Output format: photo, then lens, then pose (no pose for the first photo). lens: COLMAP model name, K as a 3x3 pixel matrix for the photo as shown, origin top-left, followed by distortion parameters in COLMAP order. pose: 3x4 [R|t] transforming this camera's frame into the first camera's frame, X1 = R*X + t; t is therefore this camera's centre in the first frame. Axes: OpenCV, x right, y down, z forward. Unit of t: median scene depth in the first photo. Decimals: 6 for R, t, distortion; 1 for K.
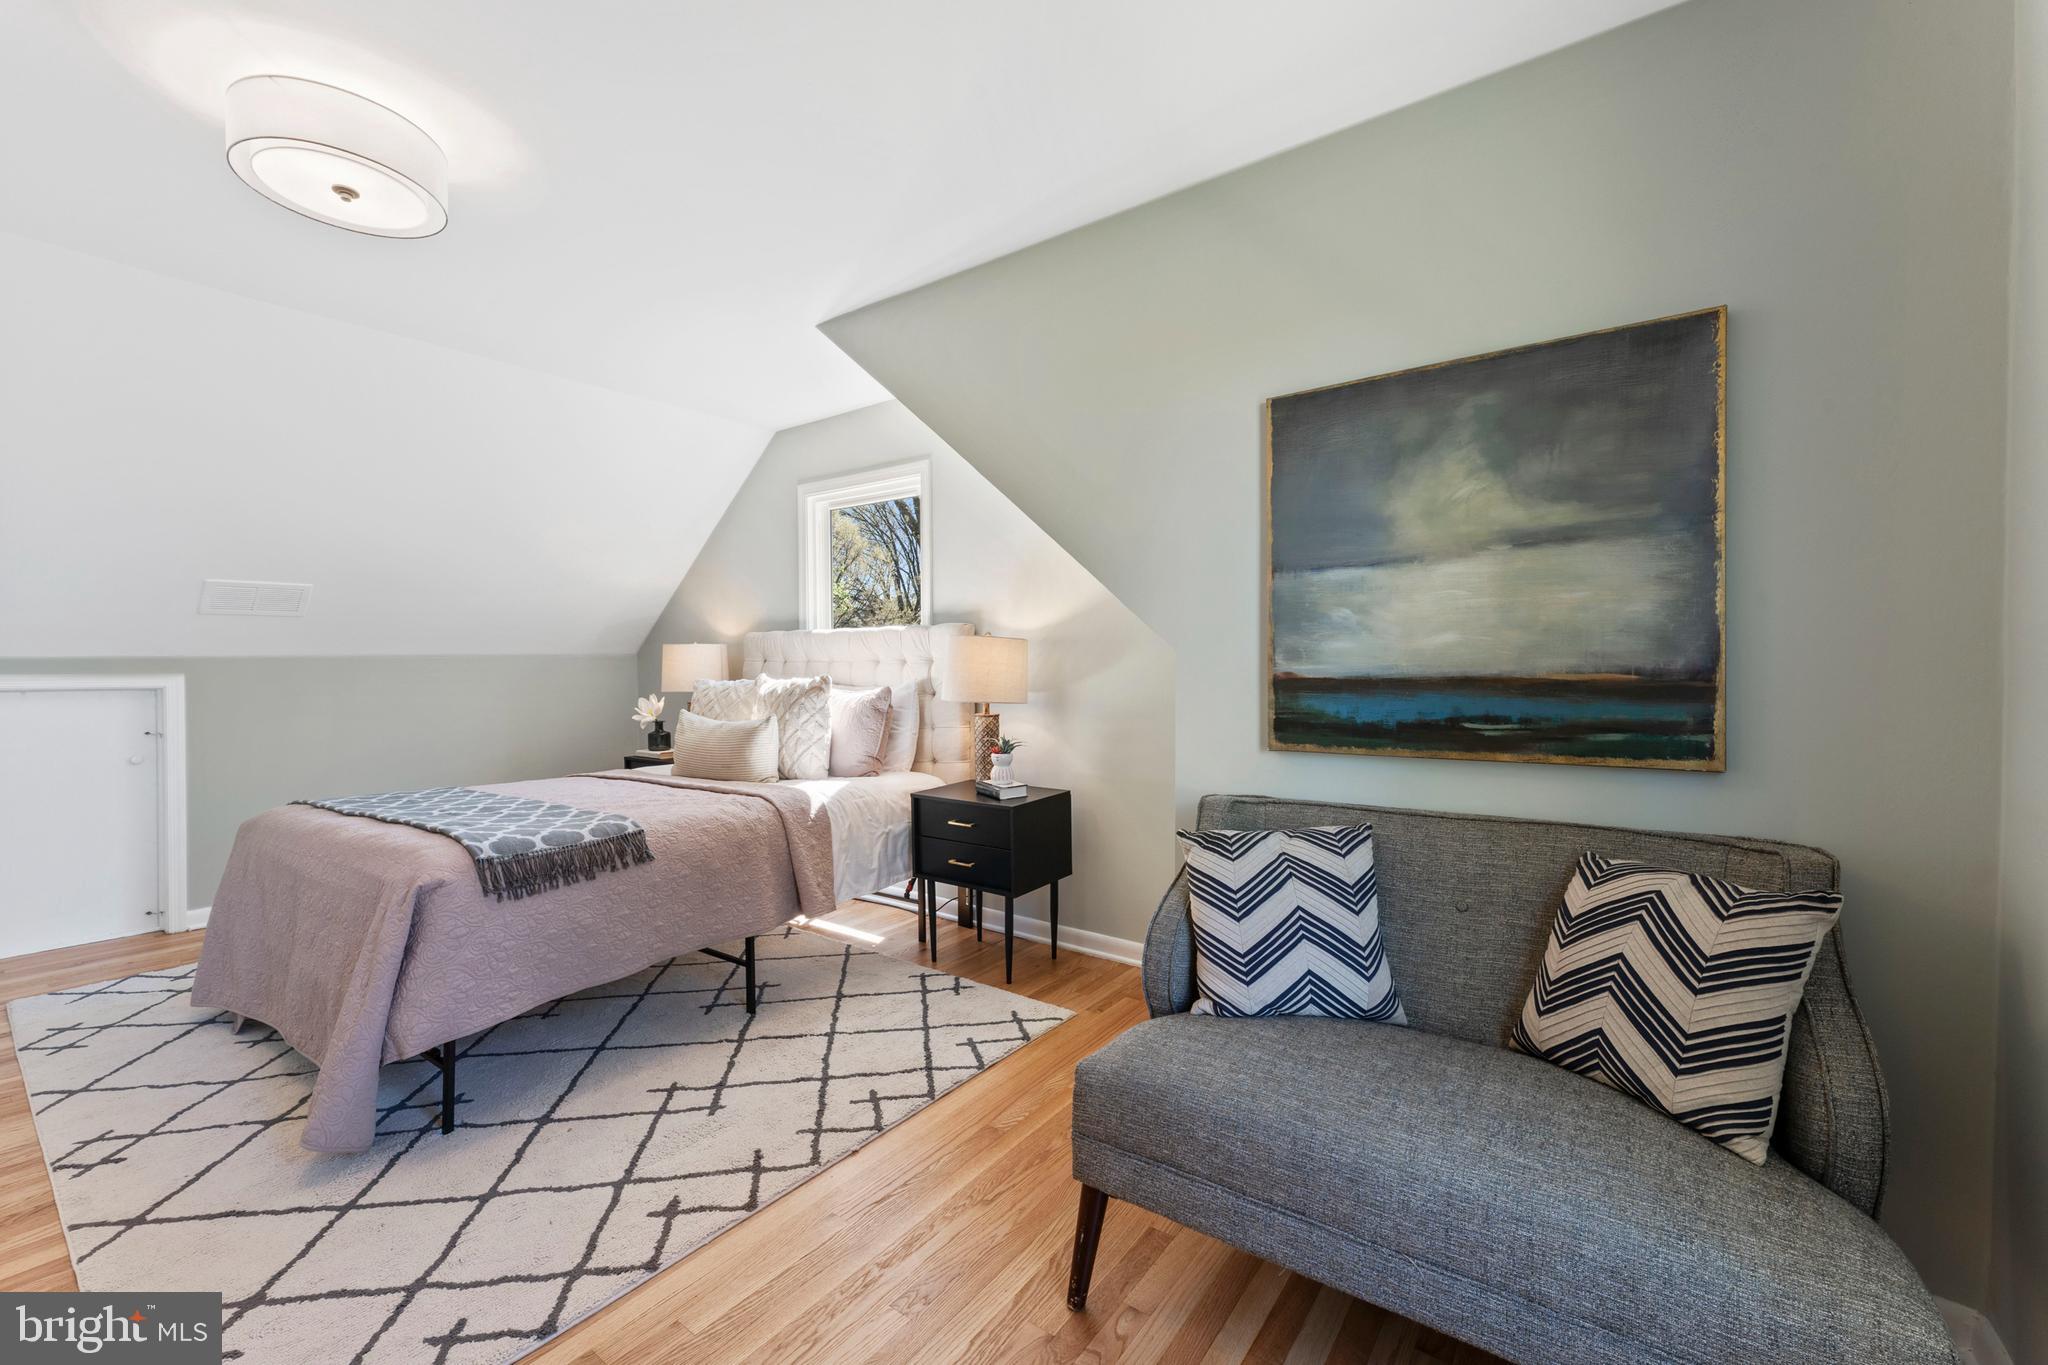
lens RADIAL K [[841.0, 0, 1019.3], [0, 841.0, 686.4], [0, 0, 1]] dist [0.002960, -0.000997]
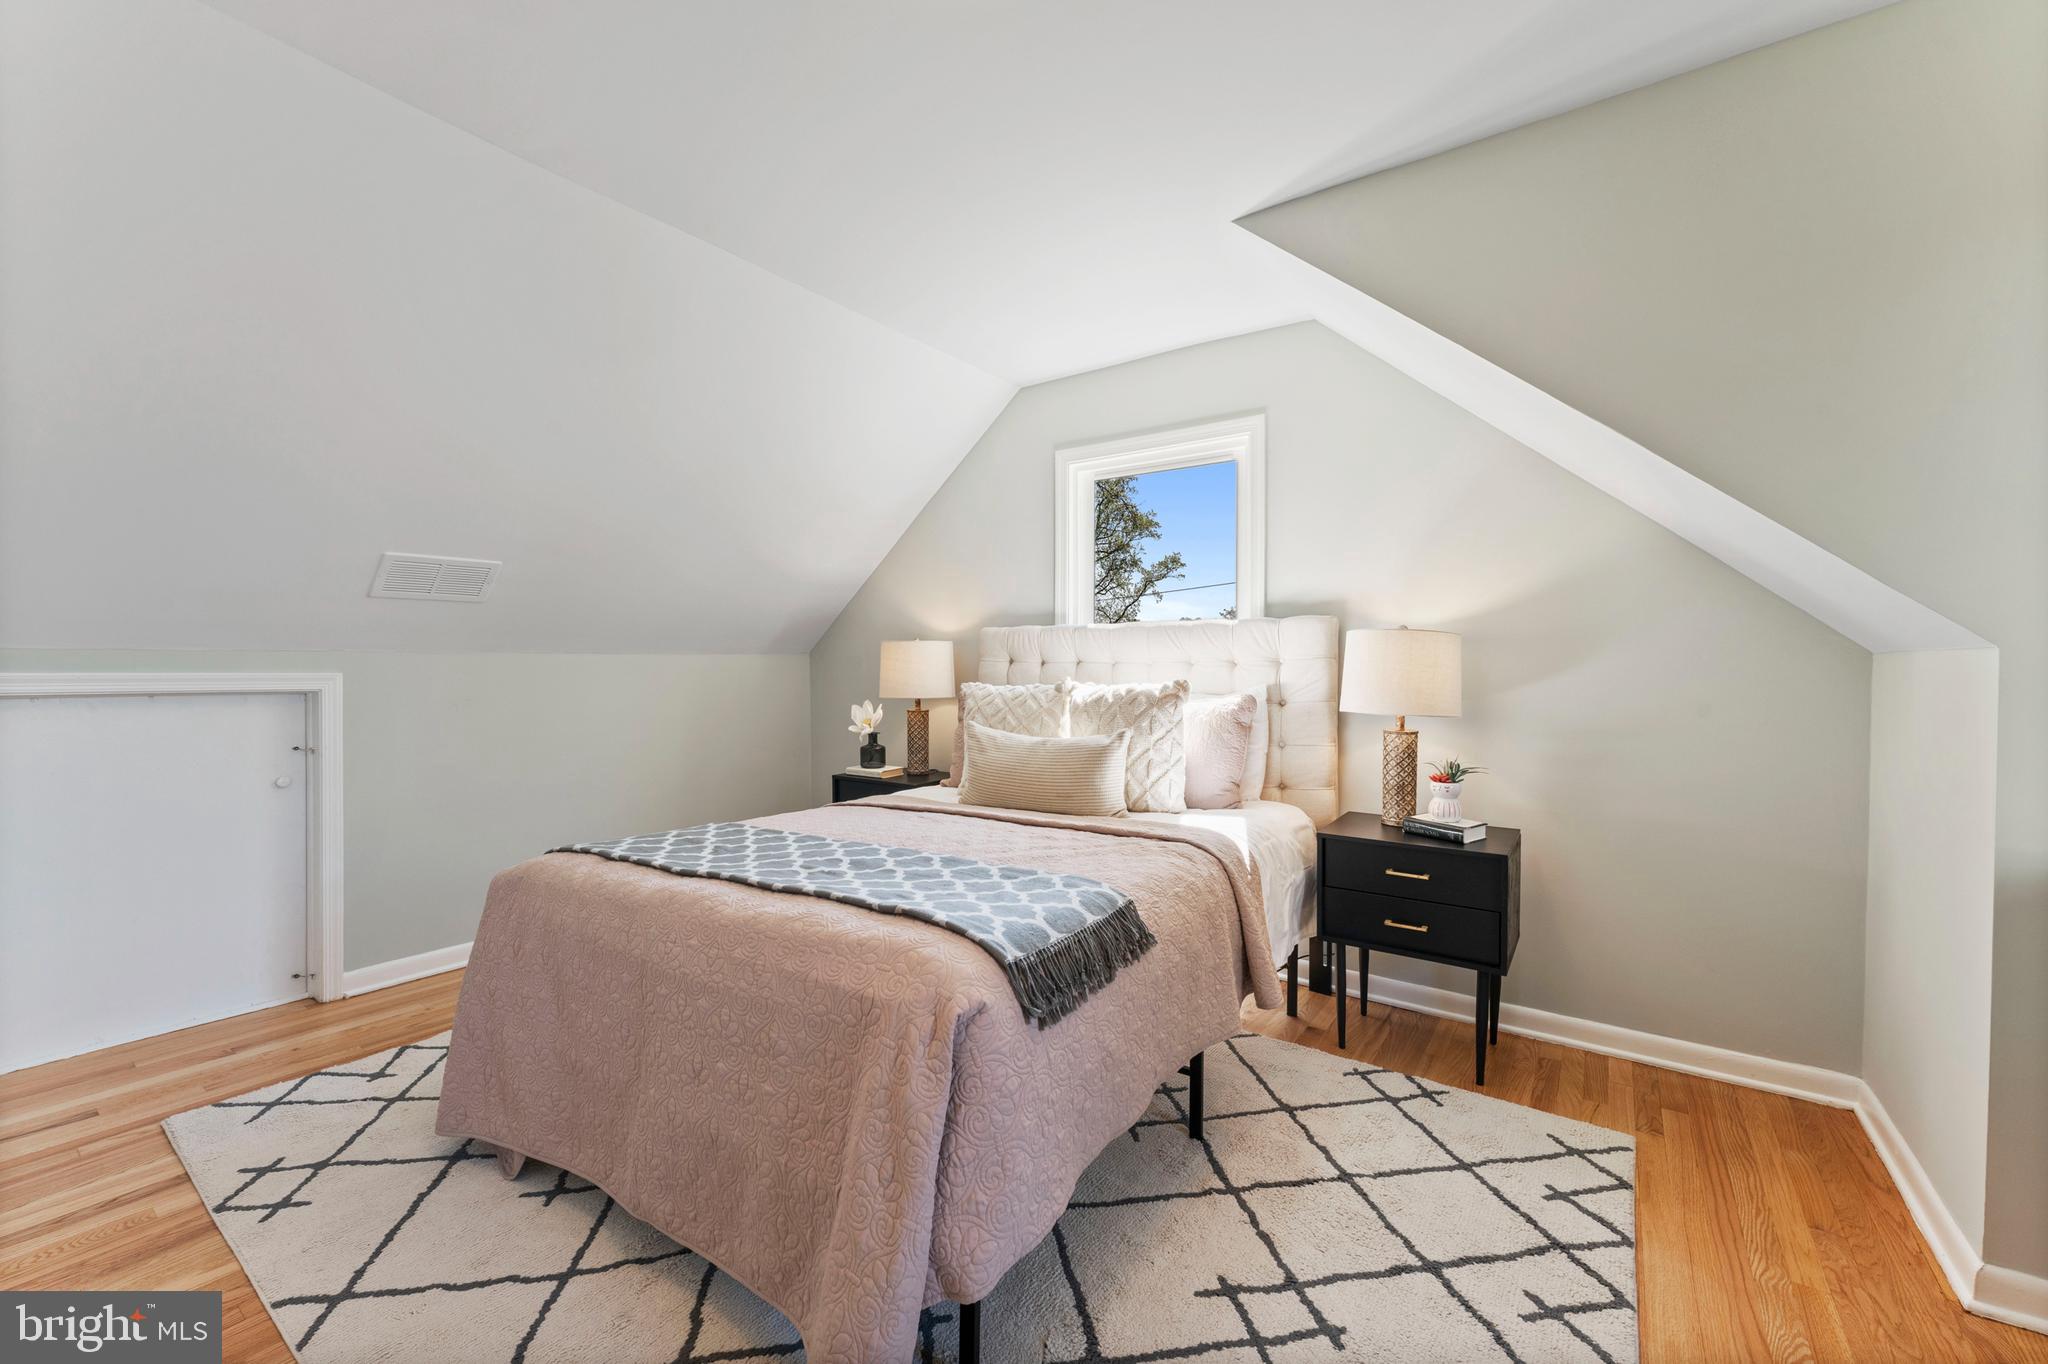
lens RADIAL K [[841.0, 0, 1028.6], [0, 841.0, 695.0], [0, 0, 1]] dist [0.002960, -0.000997]
pose [[0.999858, 0.005397, 0.015946, -0.412998], [-0.005485, 0.999970, 0.005526, -0.002660], [-0.015916, -0.005613, 0.999858, 0.230633]]
